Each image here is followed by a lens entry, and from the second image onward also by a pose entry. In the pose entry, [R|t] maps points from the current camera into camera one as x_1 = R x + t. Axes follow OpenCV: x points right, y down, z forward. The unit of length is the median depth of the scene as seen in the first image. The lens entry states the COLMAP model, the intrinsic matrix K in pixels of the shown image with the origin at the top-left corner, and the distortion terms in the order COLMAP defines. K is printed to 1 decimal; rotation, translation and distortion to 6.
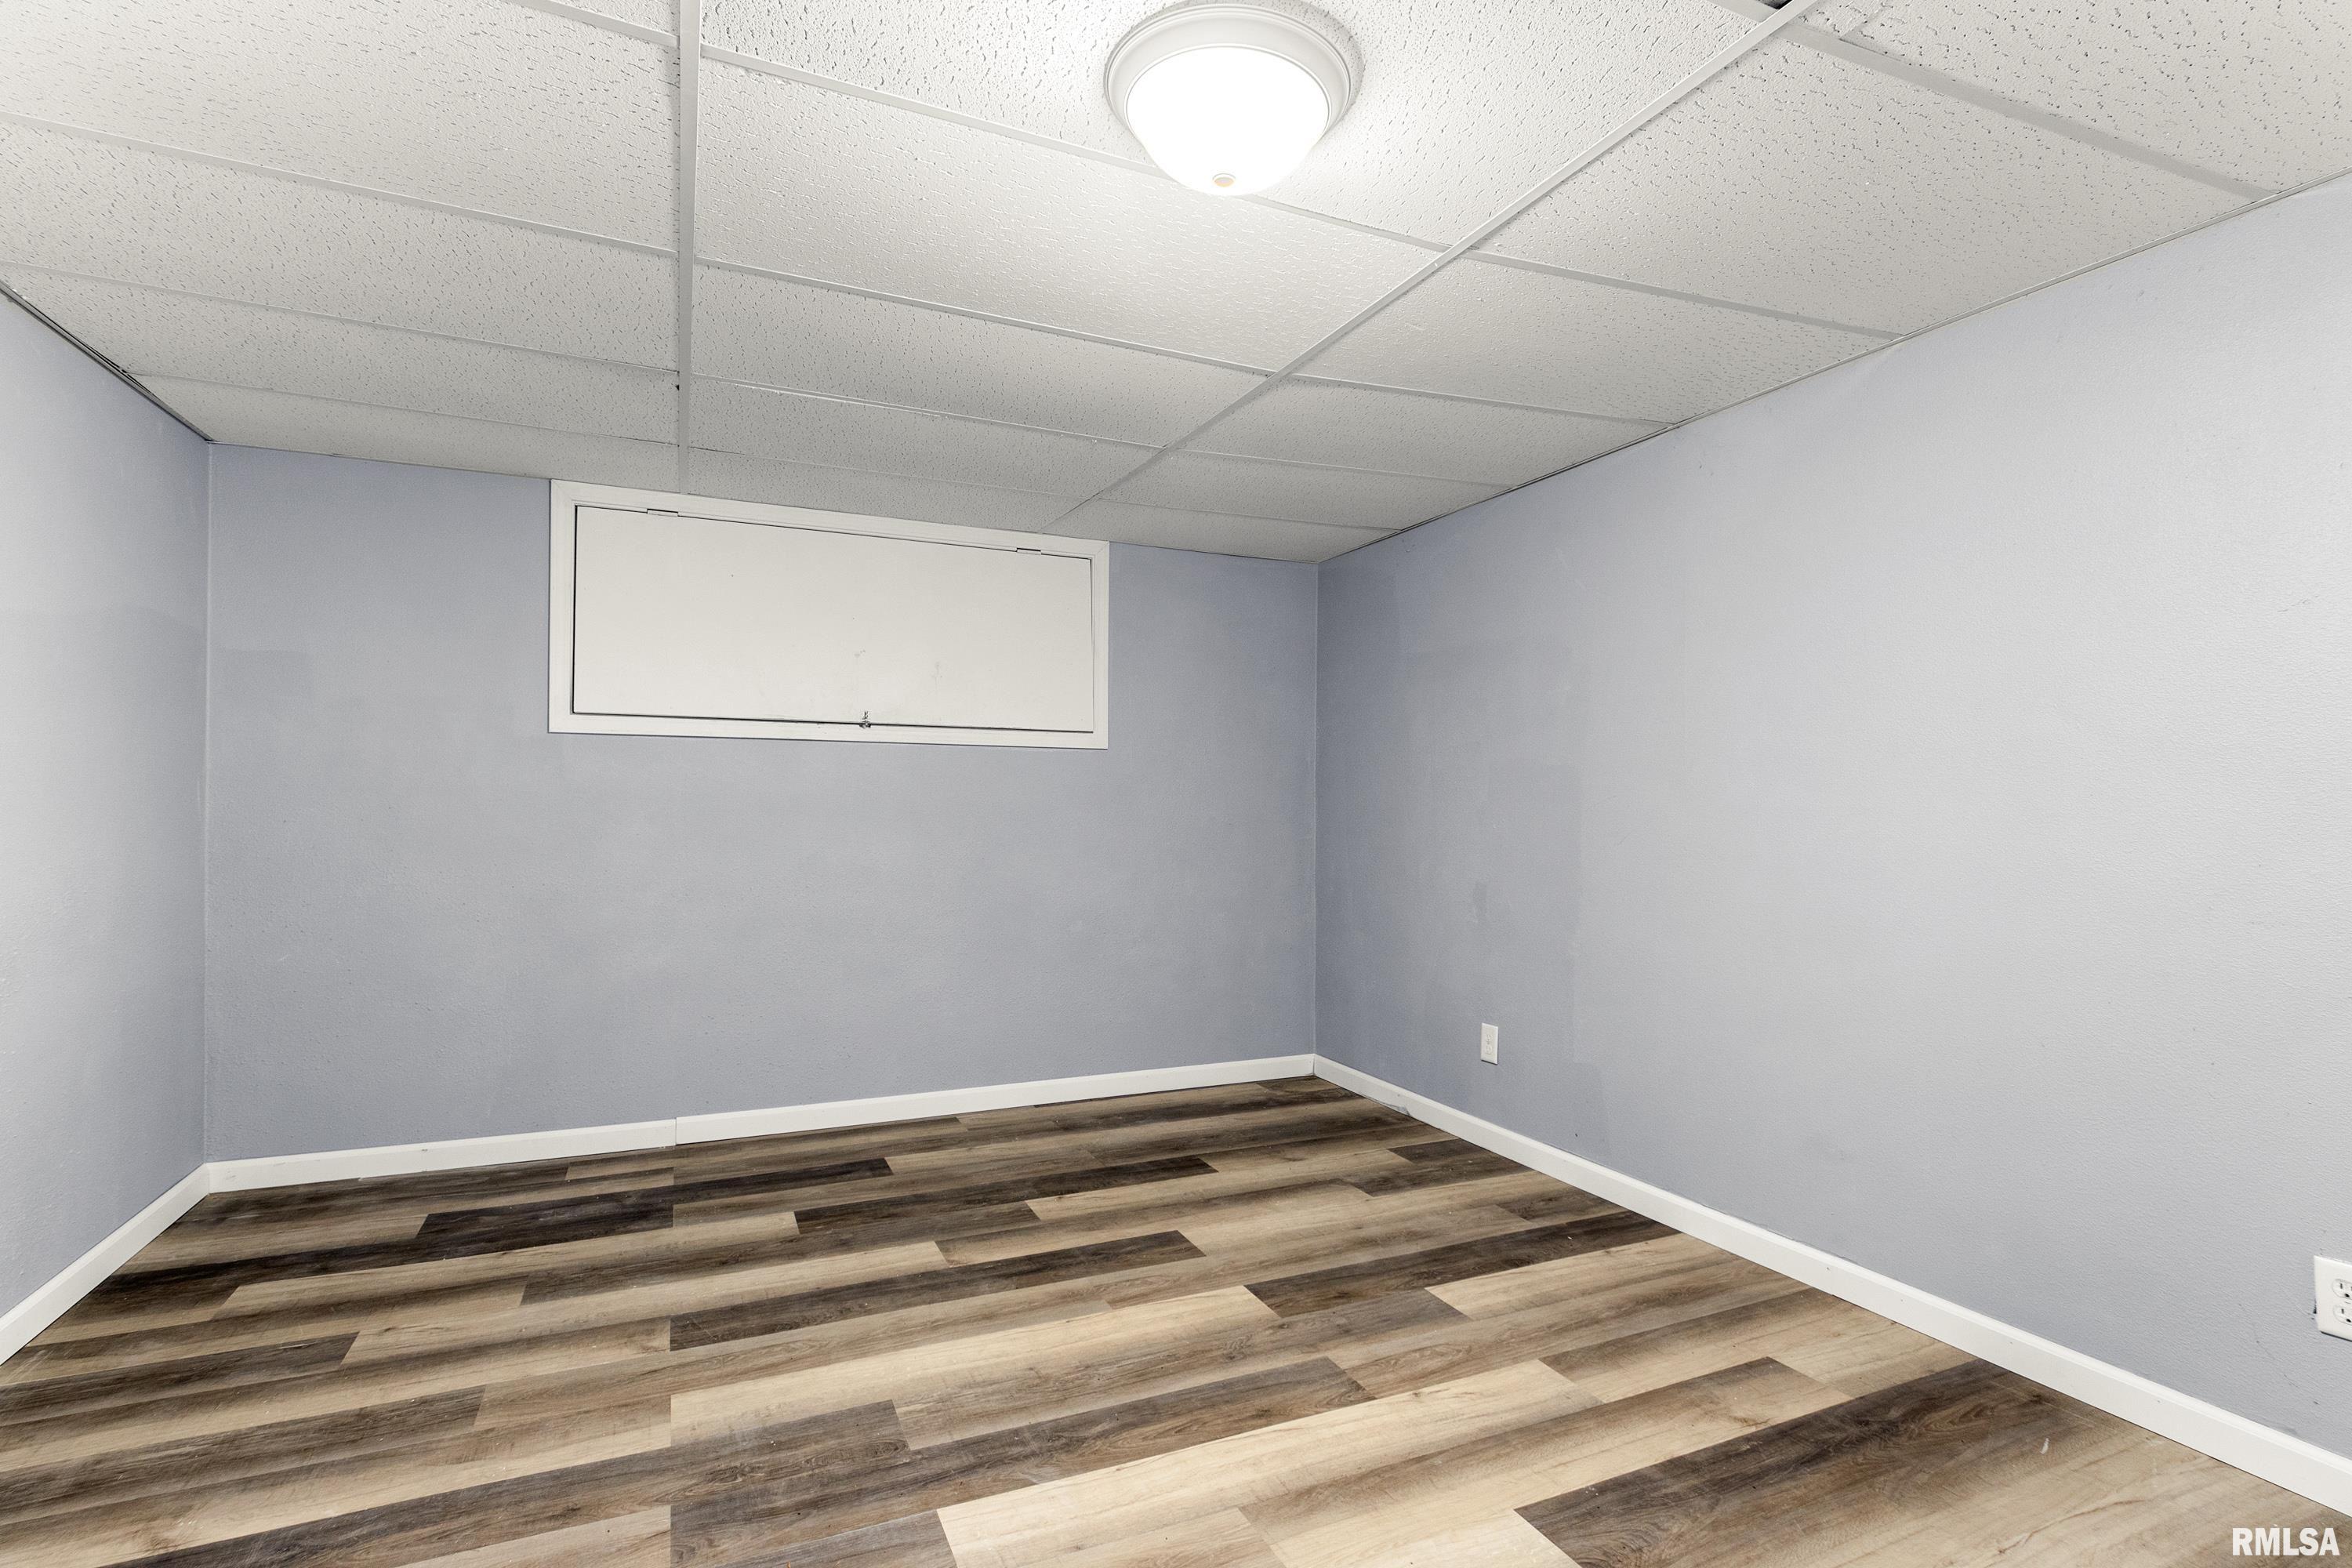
lens RADIAL K [[1094.8, 0, 1168.2], [0, 1094.8, 797.1], [0, 0, 1]] dist [-0.000182, -0.003750]
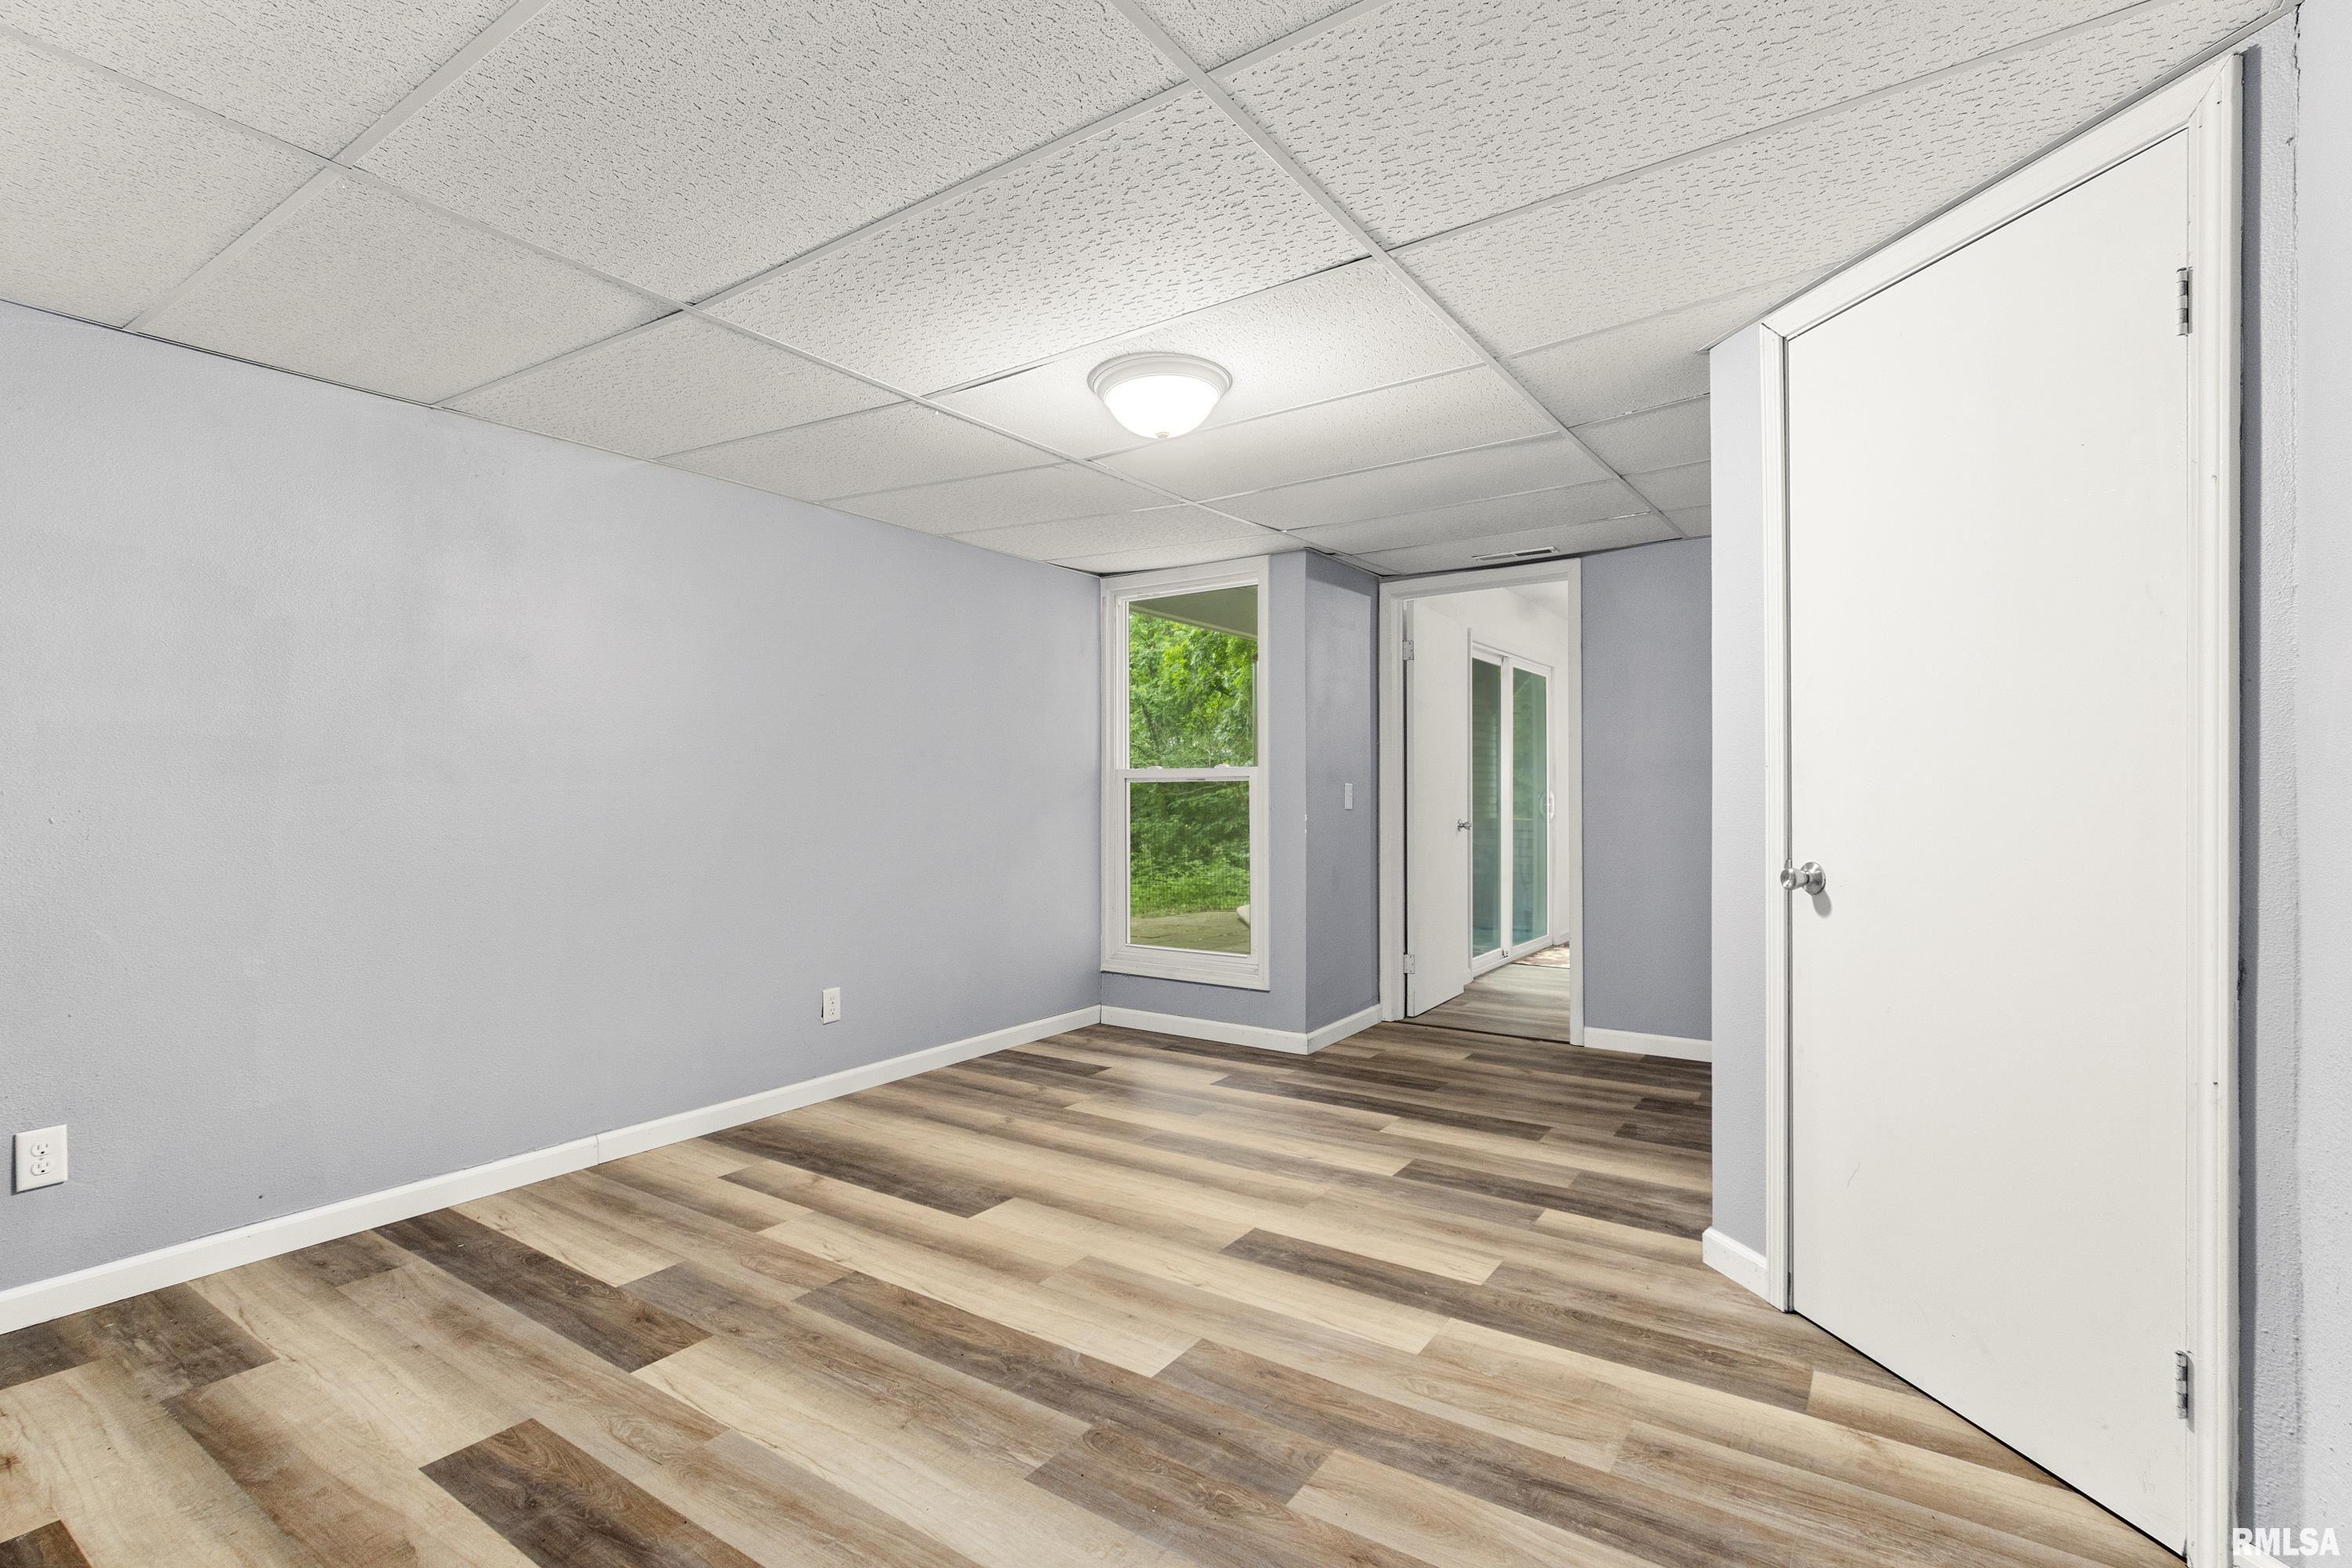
lens RADIAL K [[1094.8, 0, 1168.2], [0, 1094.8, 797.1], [0, 0, 1]] dist [-0.000182, -0.003750]
pose [[-0.520931, -0.006256, 0.853576, -0.906201], [-0.006445, 0.999973, 0.003396, 0.013566], [-0.853574, -0.003733, -0.520957, 1.181721]]
